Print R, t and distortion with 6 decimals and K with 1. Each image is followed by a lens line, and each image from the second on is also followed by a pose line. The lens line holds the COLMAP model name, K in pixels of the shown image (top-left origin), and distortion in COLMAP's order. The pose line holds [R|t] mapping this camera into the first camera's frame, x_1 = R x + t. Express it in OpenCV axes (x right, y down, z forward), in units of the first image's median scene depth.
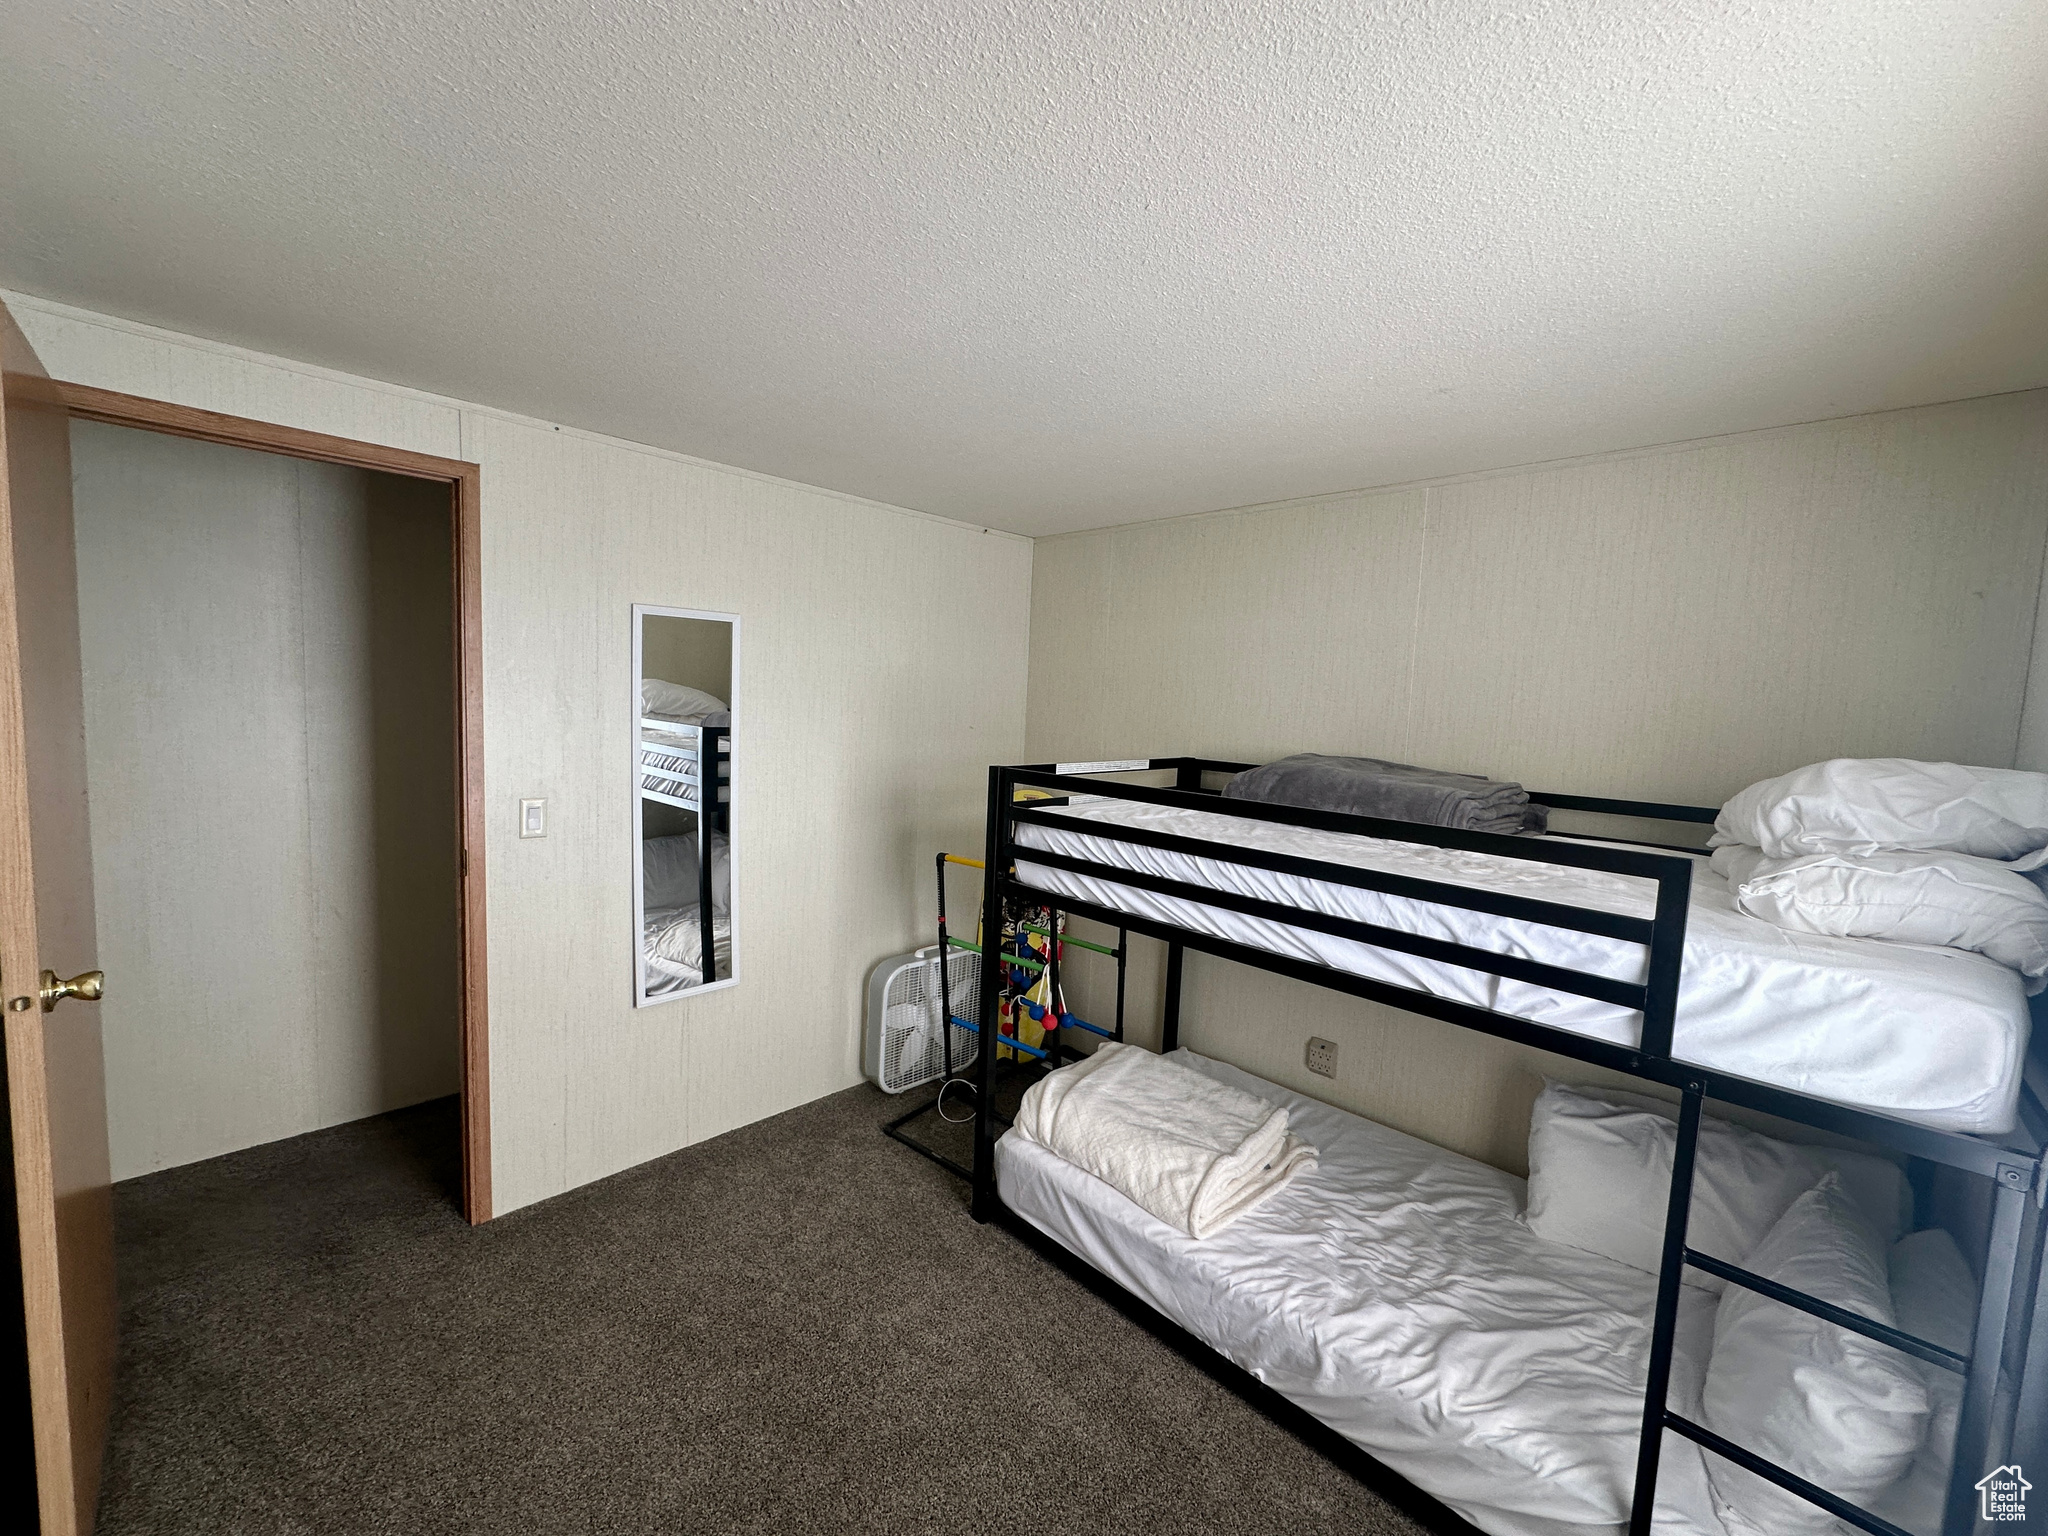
lens RADIAL K [[816.1, 0, 1026.7], [0, 816.1, 770.5], [0, 0, 1]] dist [-0.003231, -0.000299]
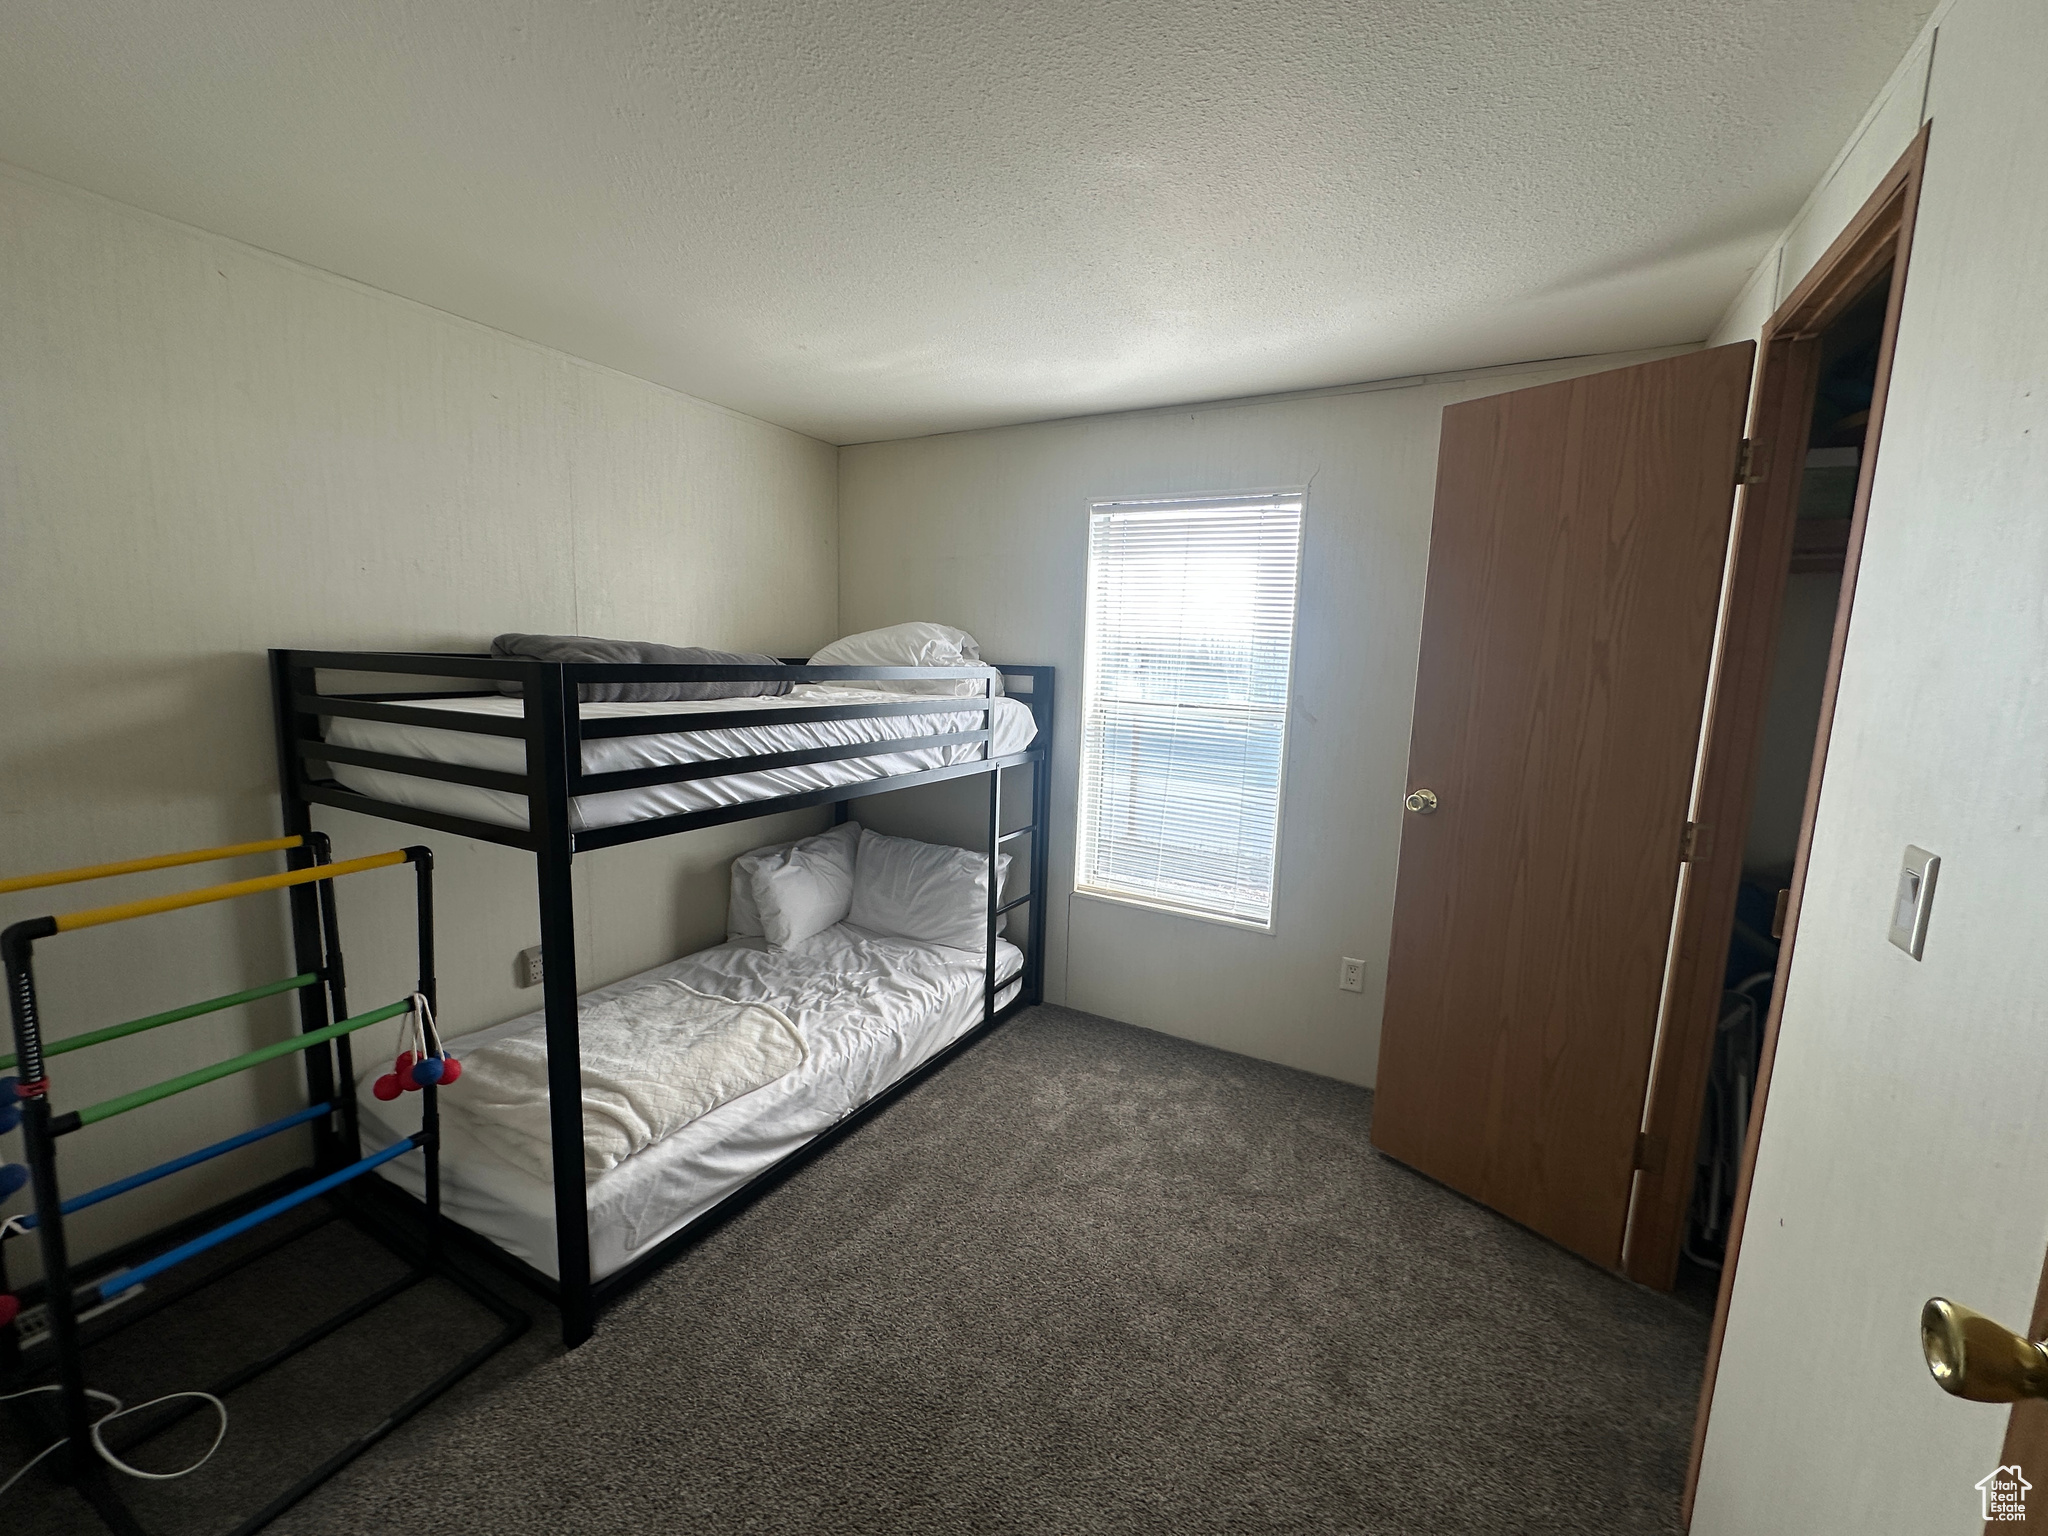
lens RADIAL K [[816.1, 0, 1026.7], [0, 816.1, 770.5], [0, 0, 1]] dist [-0.003231, -0.000299]
pose [[-0.269990, -0.182606, 0.945389, -0.850202], [0.038145, 0.979053, 0.200002, -0.037854], [-0.962107, 0.090061, -0.257369, 0.929806]]
